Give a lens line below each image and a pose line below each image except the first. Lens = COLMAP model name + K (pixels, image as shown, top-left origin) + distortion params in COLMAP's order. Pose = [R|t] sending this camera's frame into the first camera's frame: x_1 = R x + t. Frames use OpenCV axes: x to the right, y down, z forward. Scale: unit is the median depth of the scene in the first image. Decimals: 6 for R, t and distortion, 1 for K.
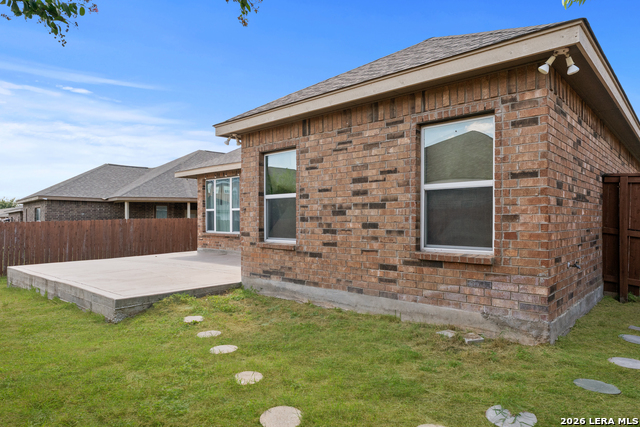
lens RADIAL K [[399.2, 0, 321.0], [0, 399.2, 214.8], [0, 0, 1]] dist [-0.006523, -0.001789]
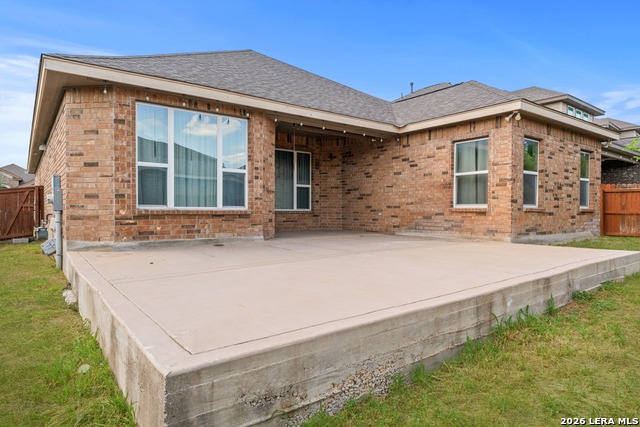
lens RADIAL K [[399.2, 0, 320.7], [0, 399.2, 213.6], [0, 0, 1]] dist [-0.006523, -0.001789]
pose [[0.178884, -0.005393, 0.983855, -1.721262], [-0.014094, 0.999868, 0.008043, 0.100050], [-0.983769, -0.015305, 0.178784, 1.620765]]
